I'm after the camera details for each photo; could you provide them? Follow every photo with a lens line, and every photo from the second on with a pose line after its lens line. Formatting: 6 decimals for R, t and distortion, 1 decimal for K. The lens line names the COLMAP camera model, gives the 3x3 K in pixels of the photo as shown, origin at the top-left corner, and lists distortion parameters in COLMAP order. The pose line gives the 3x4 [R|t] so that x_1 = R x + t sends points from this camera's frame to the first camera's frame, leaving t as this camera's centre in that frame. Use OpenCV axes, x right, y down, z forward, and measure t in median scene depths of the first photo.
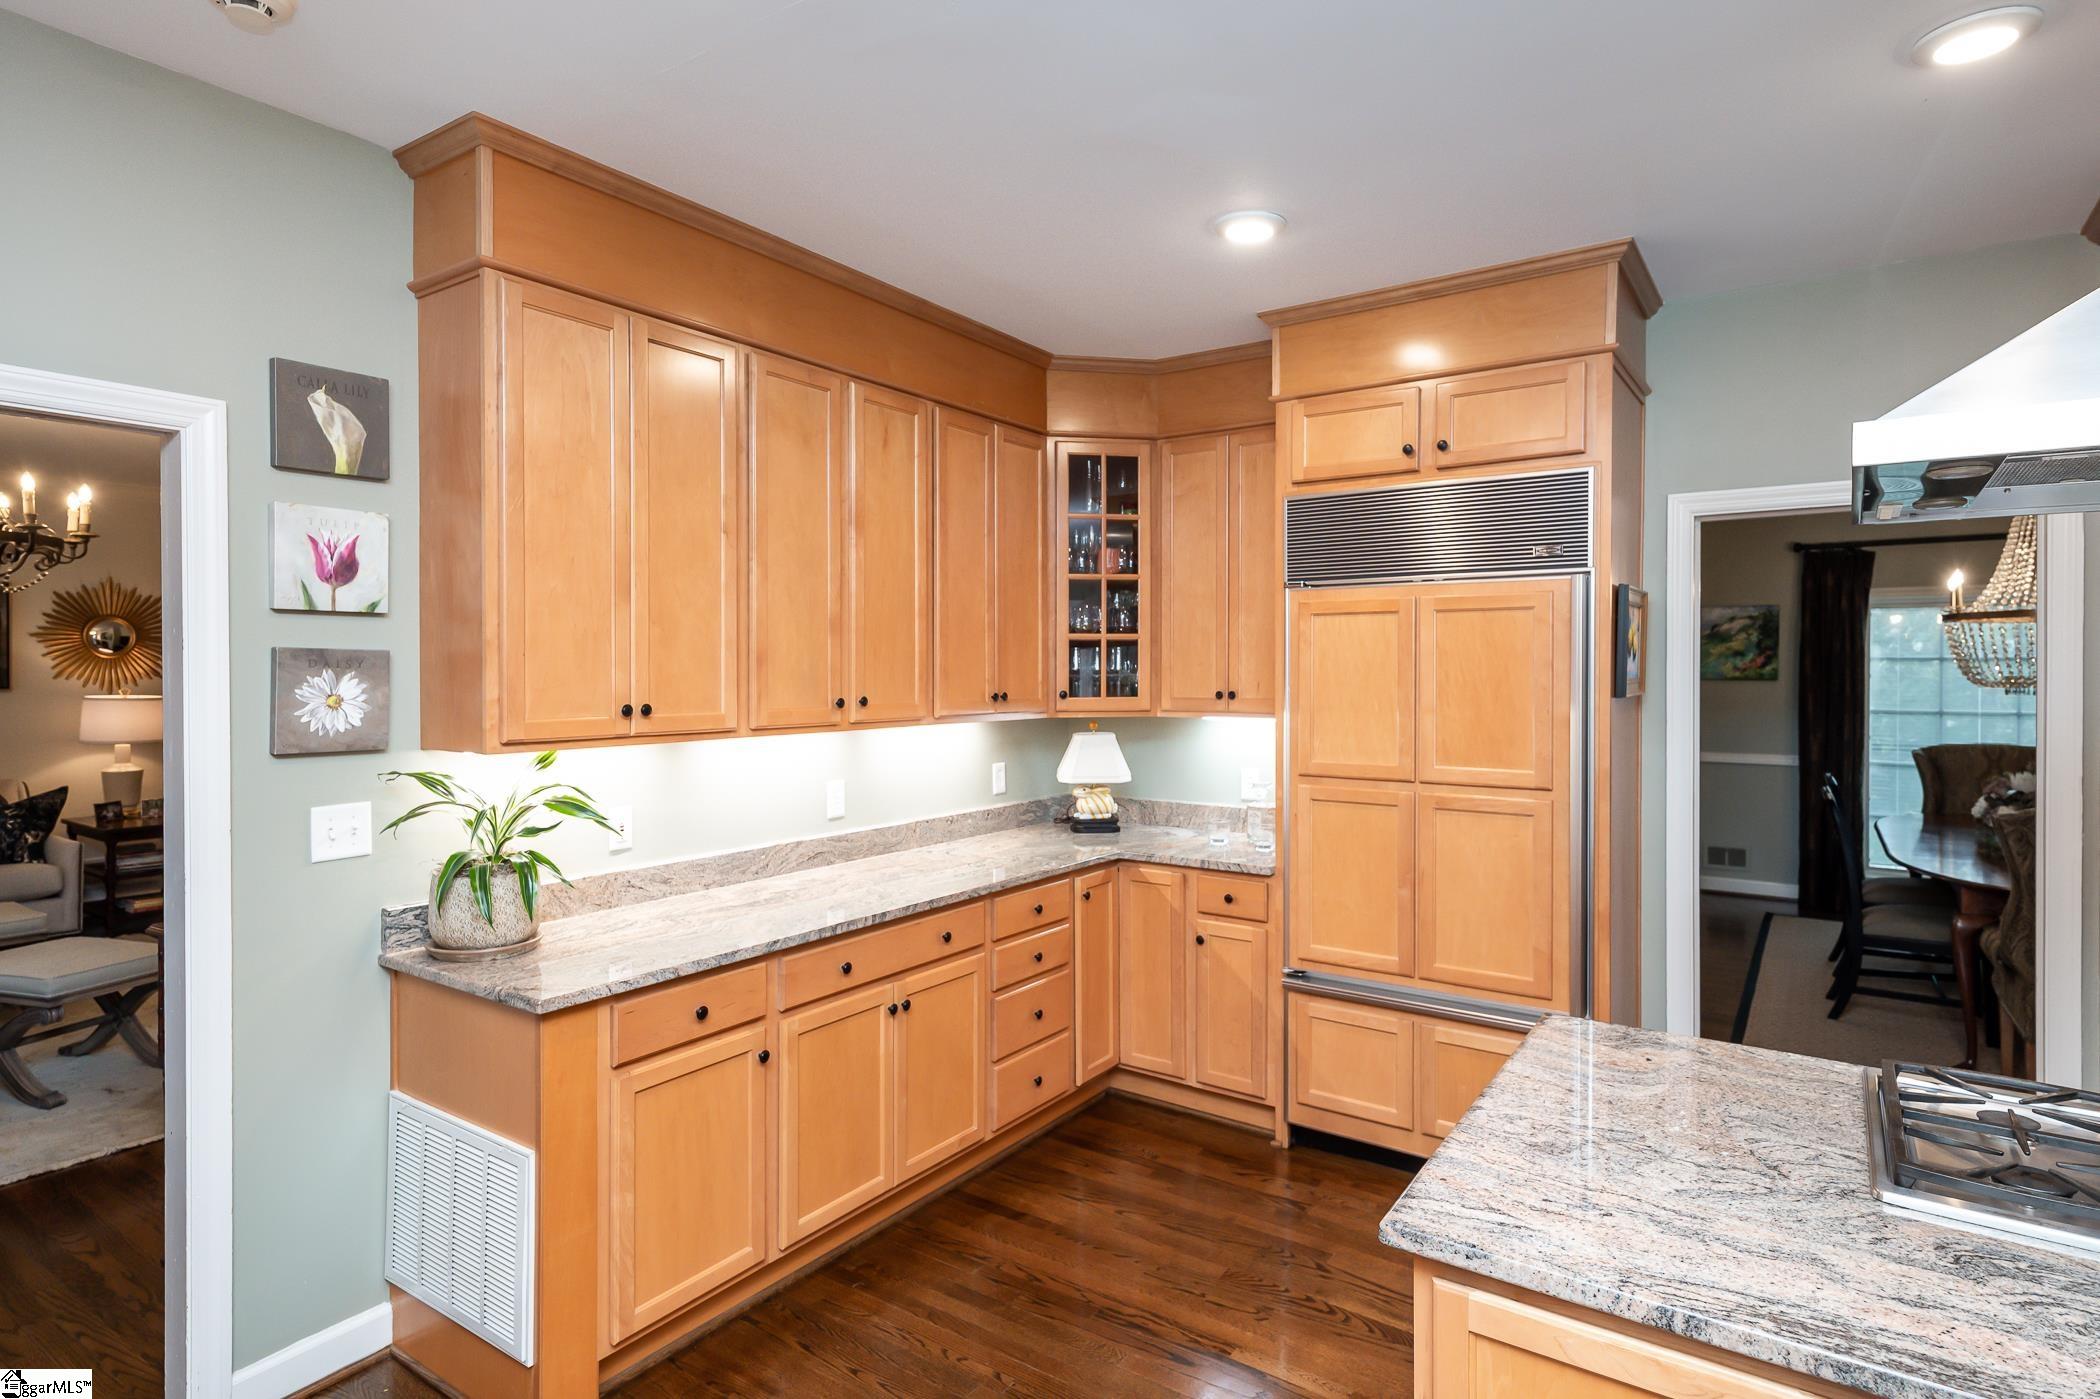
lens RADIAL K [[1104.7, 0, 1037.2], [0, 1104.7, 675.3], [0, 0, 1]] dist [0.012707, -0.002091]
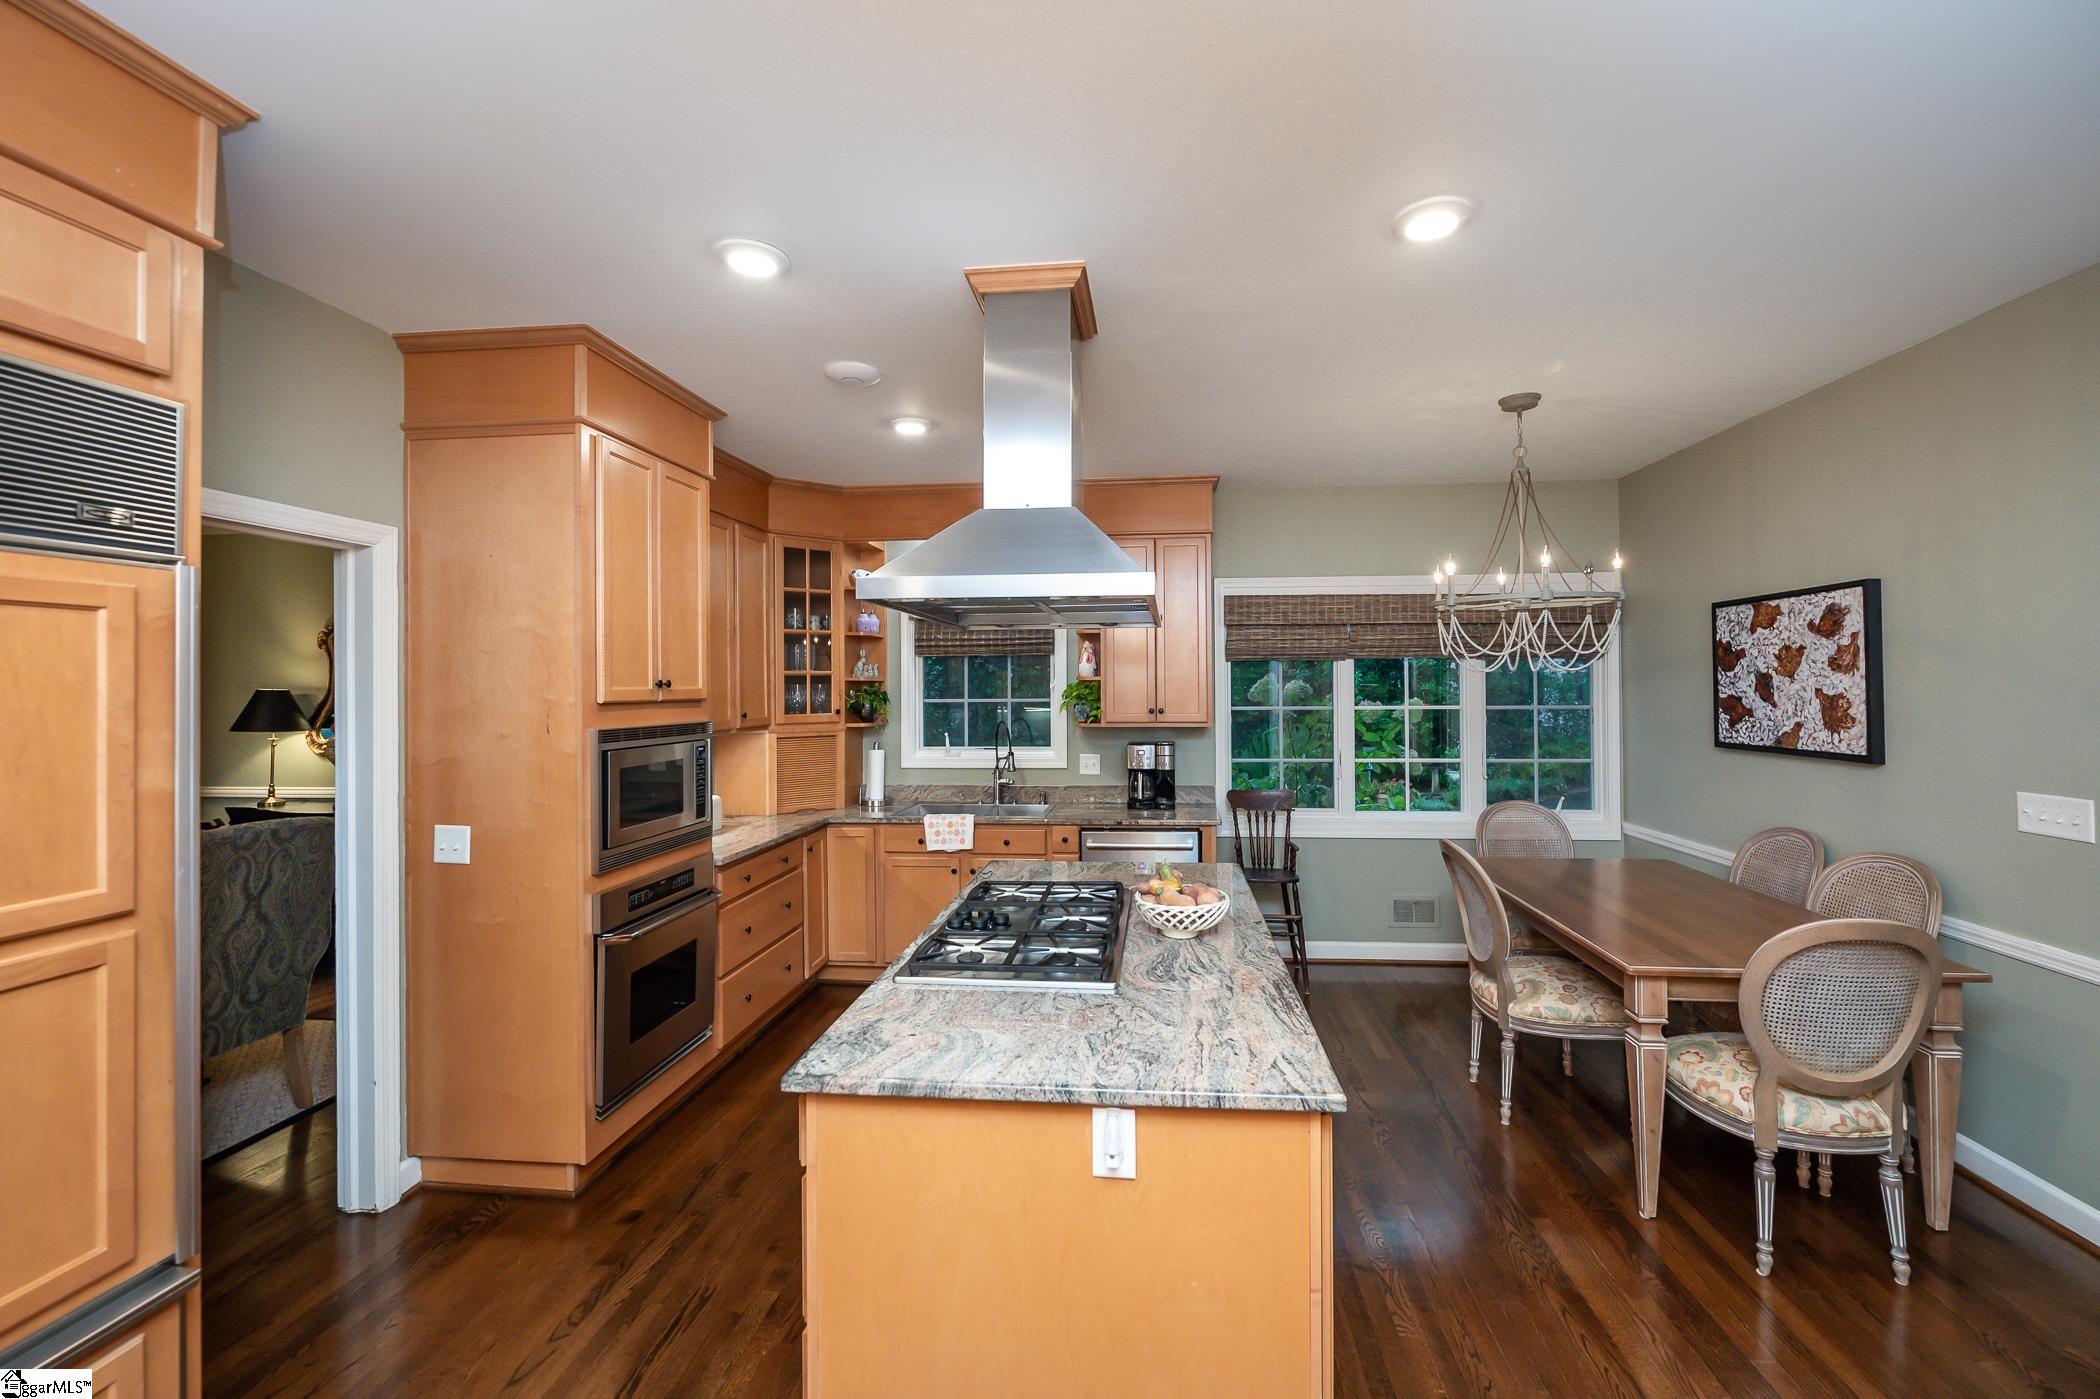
lens RADIAL K [[848.0, 0, 1086.8], [0, 848.0, 683.5], [0, 0, 1]] dist [-0.004374, -0.000099]
pose [[-0.499709, 0.008663, 0.866150, -0.188593], [0.014334, 0.999896, -0.001731, -0.013155], [-0.866075, 0.011551, -0.499781, 0.748994]]
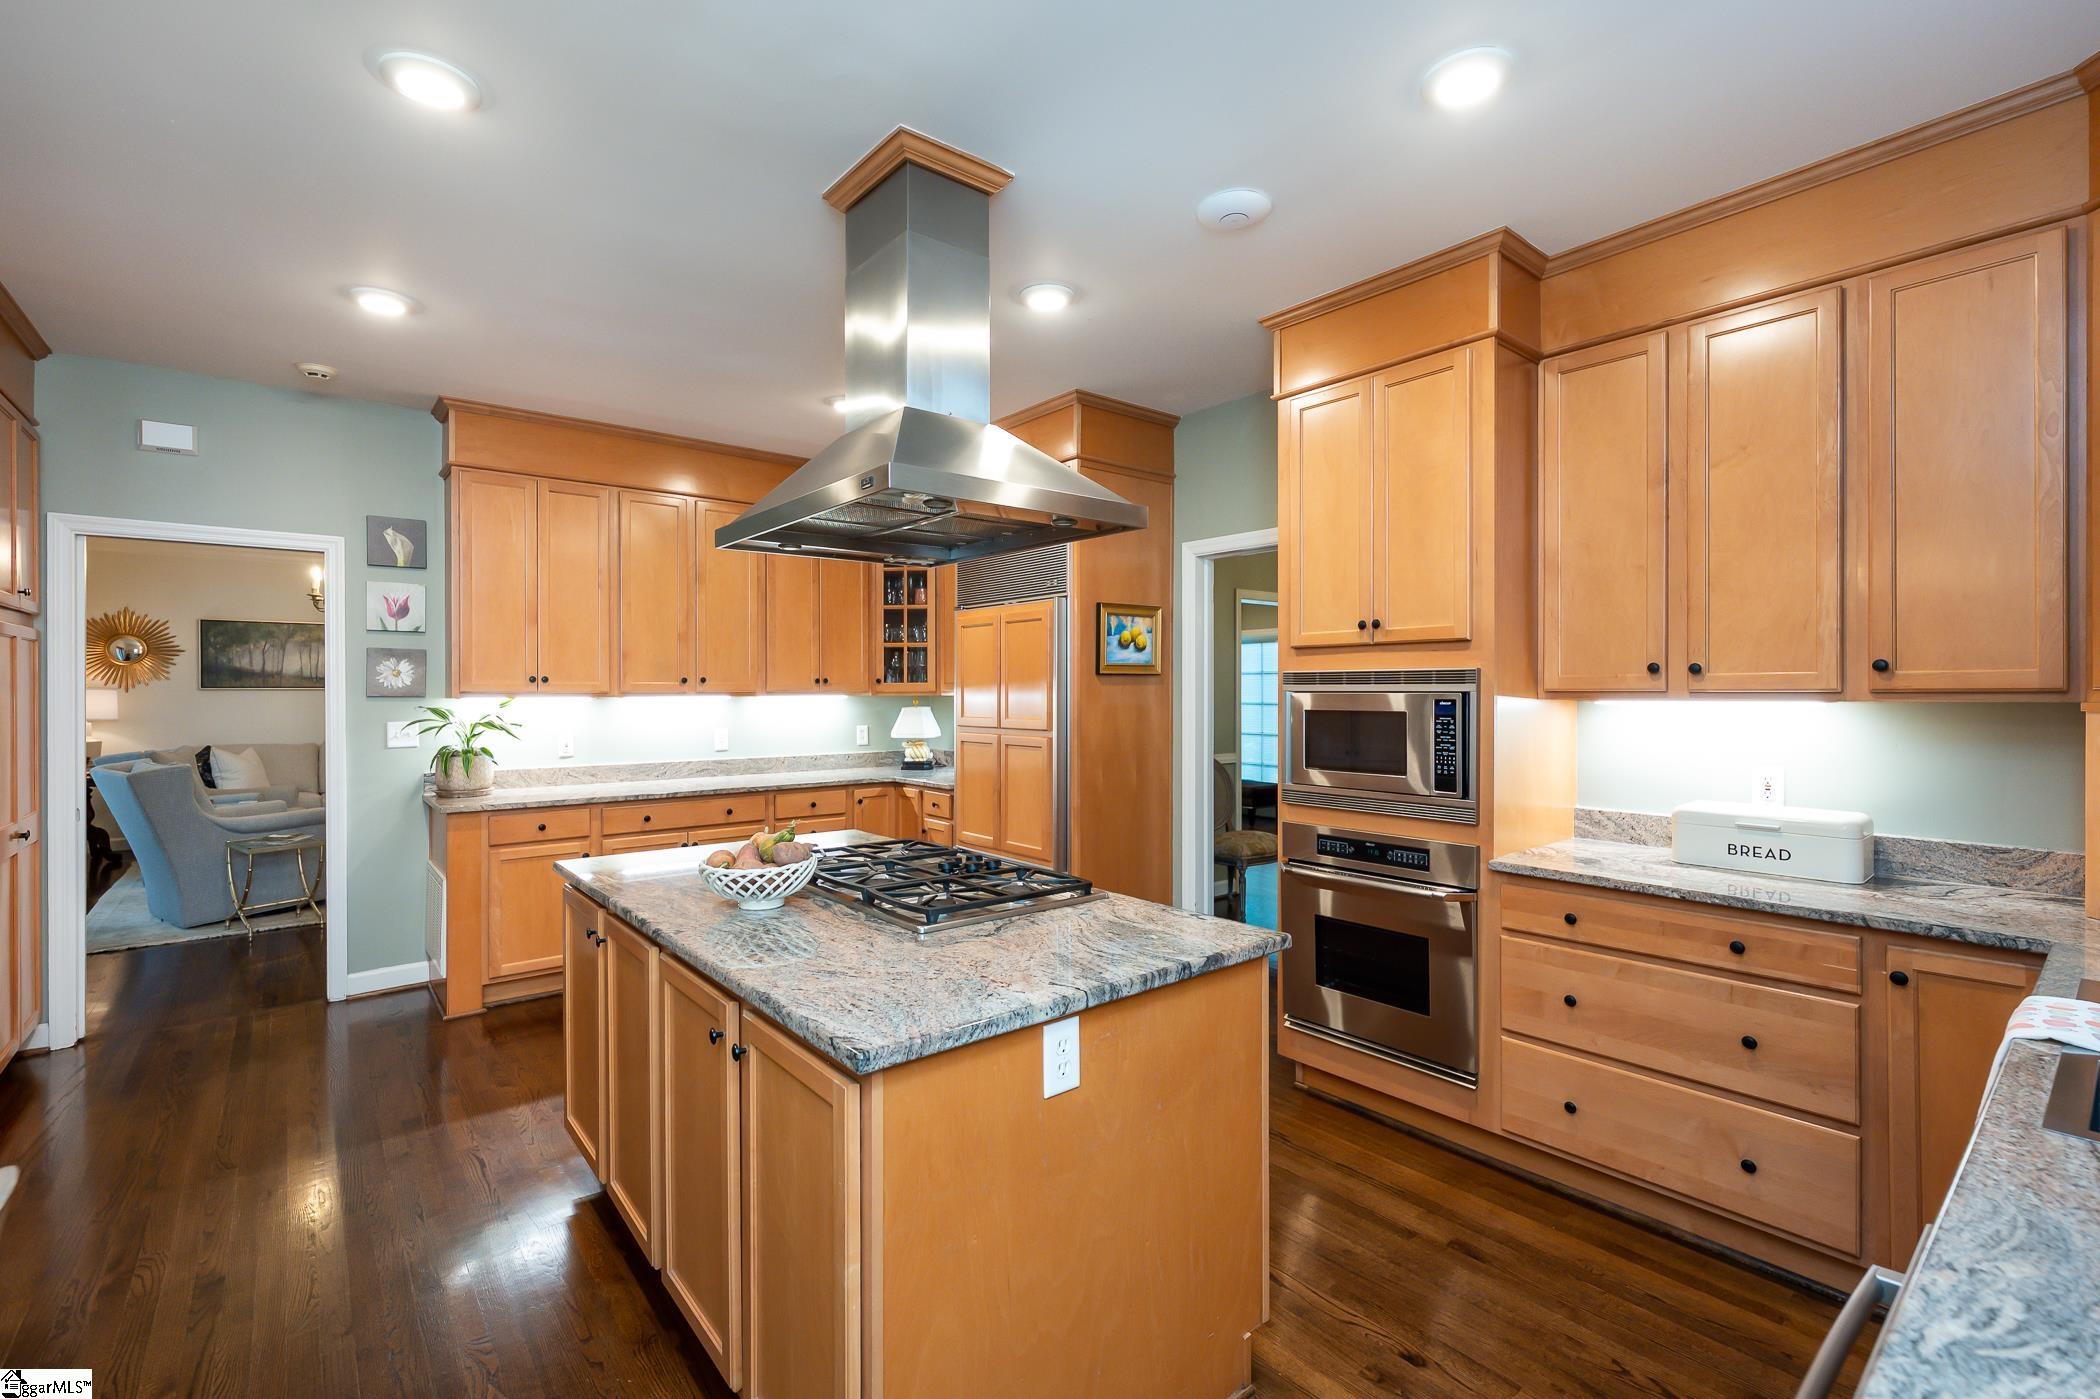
lens RADIAL K [[913.5, 0, 1048.4], [0, 913.5, 688.6], [0, 0, 1]] dist [0.000154, 0.000301]
pose [[0.963912, -0.001210, -0.266217, 0.788688], [-0.000888, 0.999969, -0.007760, 0.049886], [0.266219, 0.007716, 0.963882, -0.272603]]
